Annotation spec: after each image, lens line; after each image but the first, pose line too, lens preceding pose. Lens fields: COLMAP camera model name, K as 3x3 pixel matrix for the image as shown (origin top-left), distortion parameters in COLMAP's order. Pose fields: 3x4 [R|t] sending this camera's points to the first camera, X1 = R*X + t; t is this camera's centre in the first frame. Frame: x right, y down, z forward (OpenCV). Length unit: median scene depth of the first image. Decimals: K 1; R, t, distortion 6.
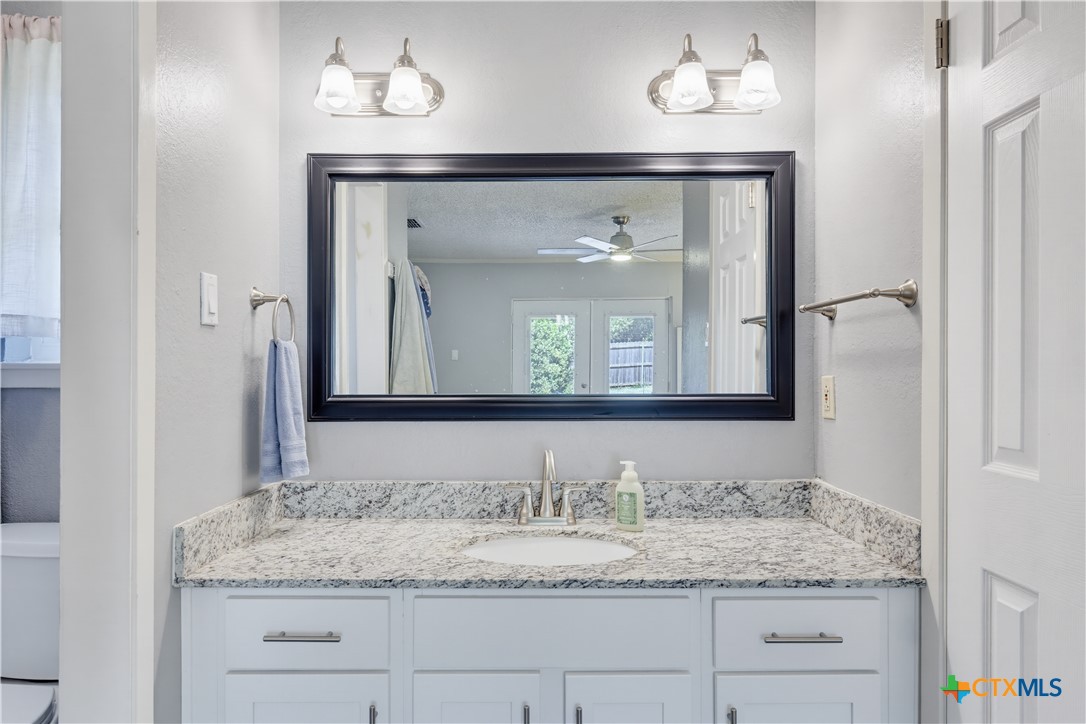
lens RADIAL K [[722.4, 0, 543.0], [0, 722.4, 362.0], [0, 0, 1]] dist [-0.000303, -0.000672]
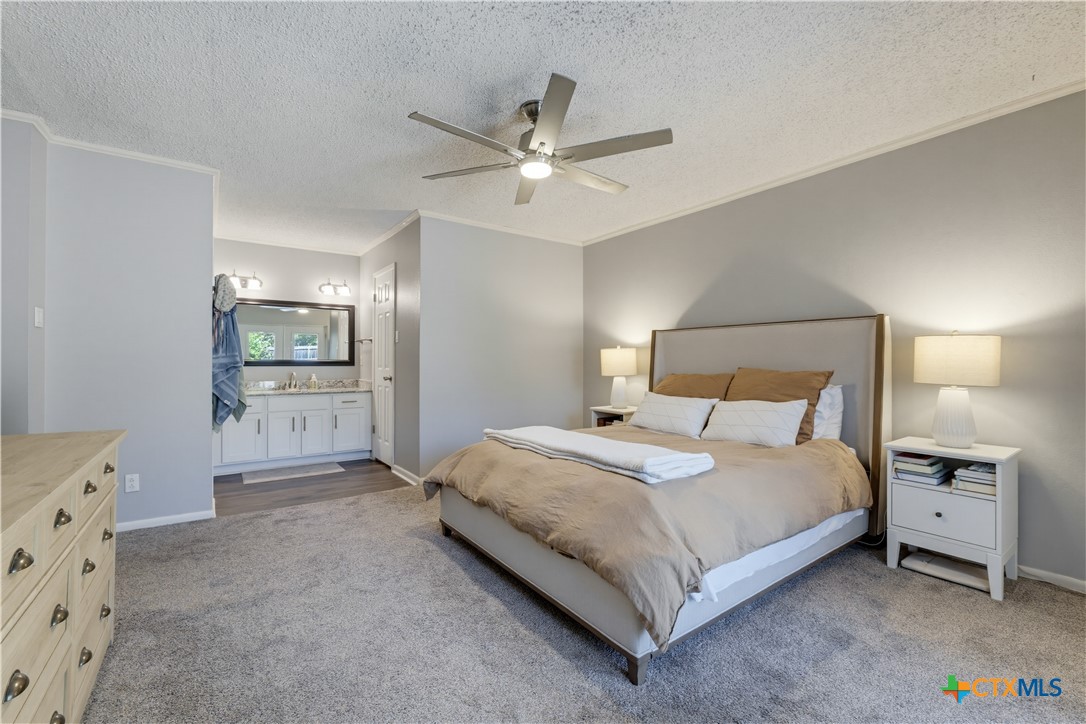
lens RADIAL K [[456.3, 0, 535.8], [0, 456.3, 358.7], [0, 0, 1]] dist [-0.003148, -0.000280]
pose [[0.823546, 0.005411, 0.567223, -0.325589], [-0.003931, 0.999985, -0.003833, 0.043428], [-0.567235, 0.000927, 0.823555, -1.948292]]
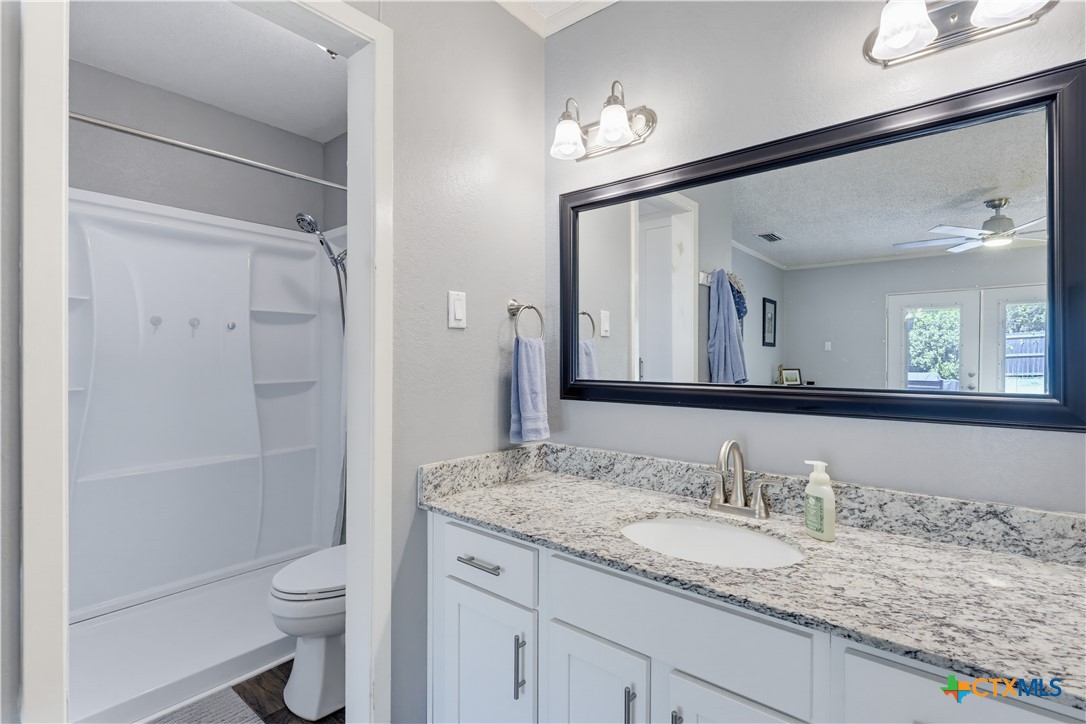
lens RADIAL K [[521.8, 0, 539.0], [0, 521.8, 354.6], [0, 0, 1]] dist [-0.005229, -0.000200]
pose [[0.762094, -0.001551, -0.647464, 0.260046], [0.002940, 0.999995, 0.001066, 0.000632], [0.647460, -0.002716, 0.762095, 0.255722]]
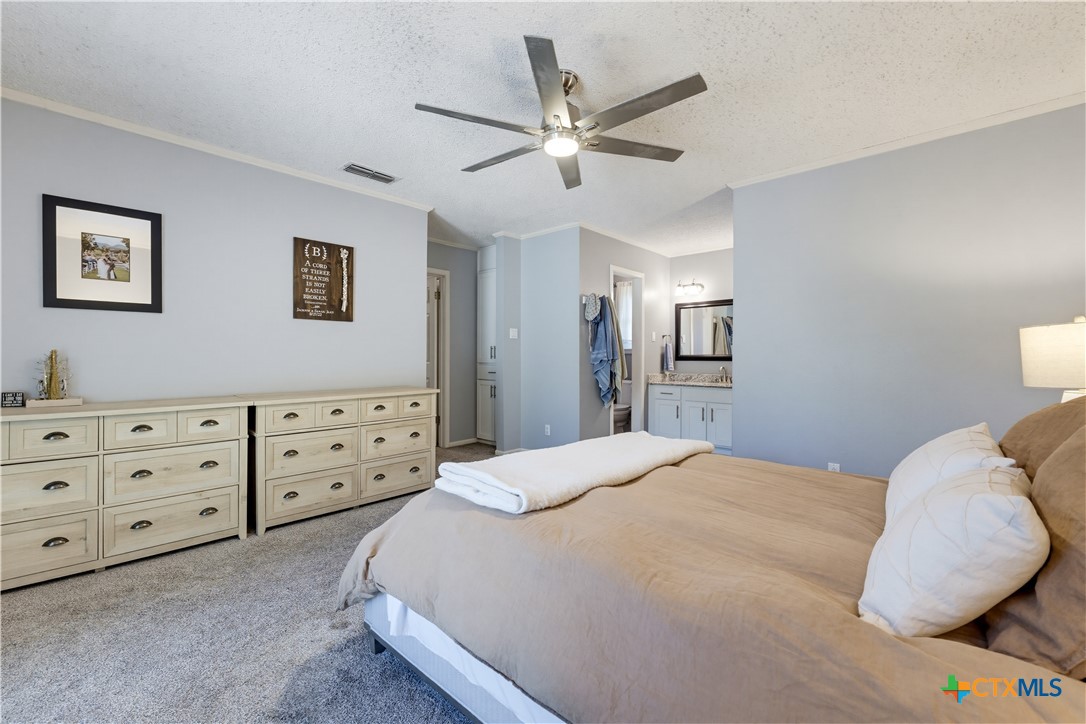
lens RADIAL K [[456.3, 0, 535.8], [0, 456.3, 358.7], [0, 0, 1]] dist [-0.003148, -0.000280]
pose [[0.728955, 0.005589, -0.684539, 1.055398], [-0.000823, 0.999973, 0.007288, 0.048426], [0.684562, -0.004749, 0.728940, -1.799772]]
